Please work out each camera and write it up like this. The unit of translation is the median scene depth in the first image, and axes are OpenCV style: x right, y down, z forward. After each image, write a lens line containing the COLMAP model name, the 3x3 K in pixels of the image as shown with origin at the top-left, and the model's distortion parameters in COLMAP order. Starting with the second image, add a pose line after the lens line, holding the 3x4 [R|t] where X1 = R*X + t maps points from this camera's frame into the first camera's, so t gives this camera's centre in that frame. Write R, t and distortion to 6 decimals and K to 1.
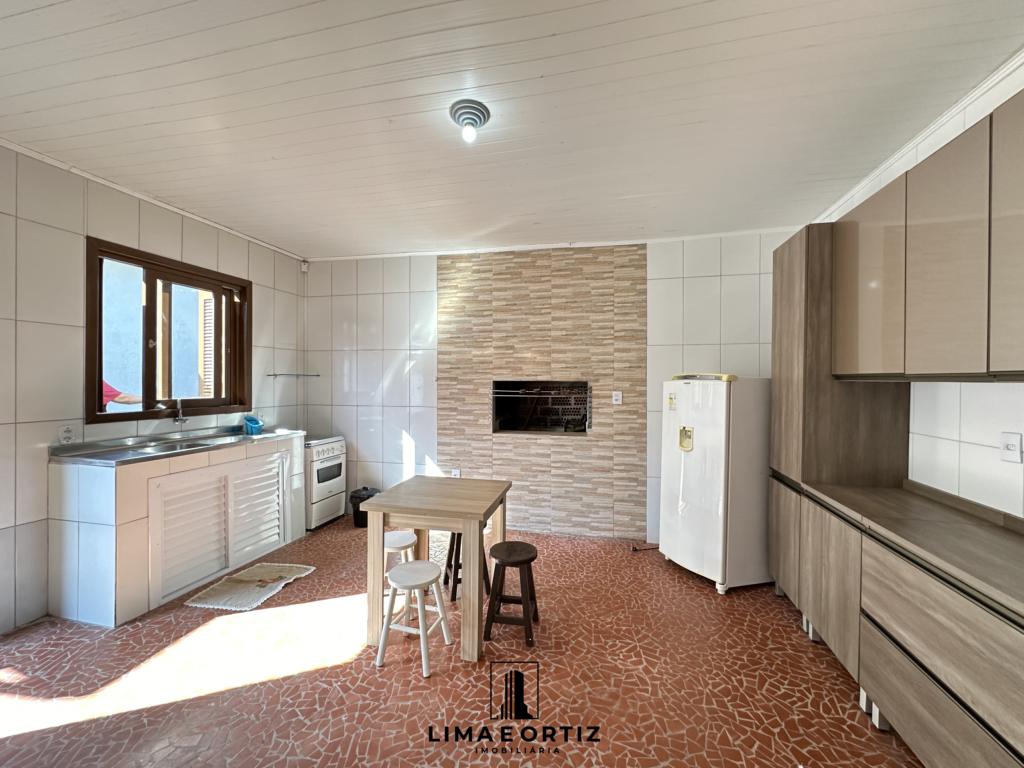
lens RADIAL K [[405.9, 0, 516.2], [0, 405.9, 382.8], [0, 0, 1]] dist [-0.012088, 0.001236]
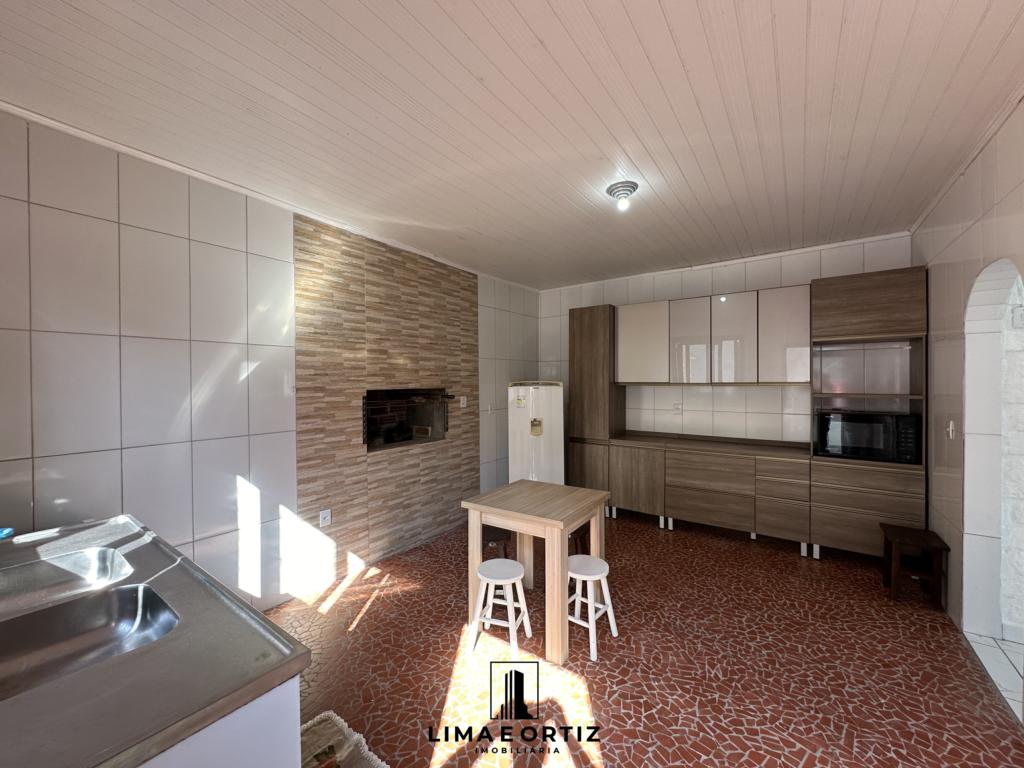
lens RADIAL K [[405.9, 0, 512.1], [0, 405.9, 382.3], [0, 0, 1]] dist [-0.012088, 0.001236]
pose [[0.380323, -0.010829, 0.924790, -0.716361], [0.013122, 0.999894, 0.006312, -0.022773], [-0.924761, 0.009734, 0.380425, 0.402875]]
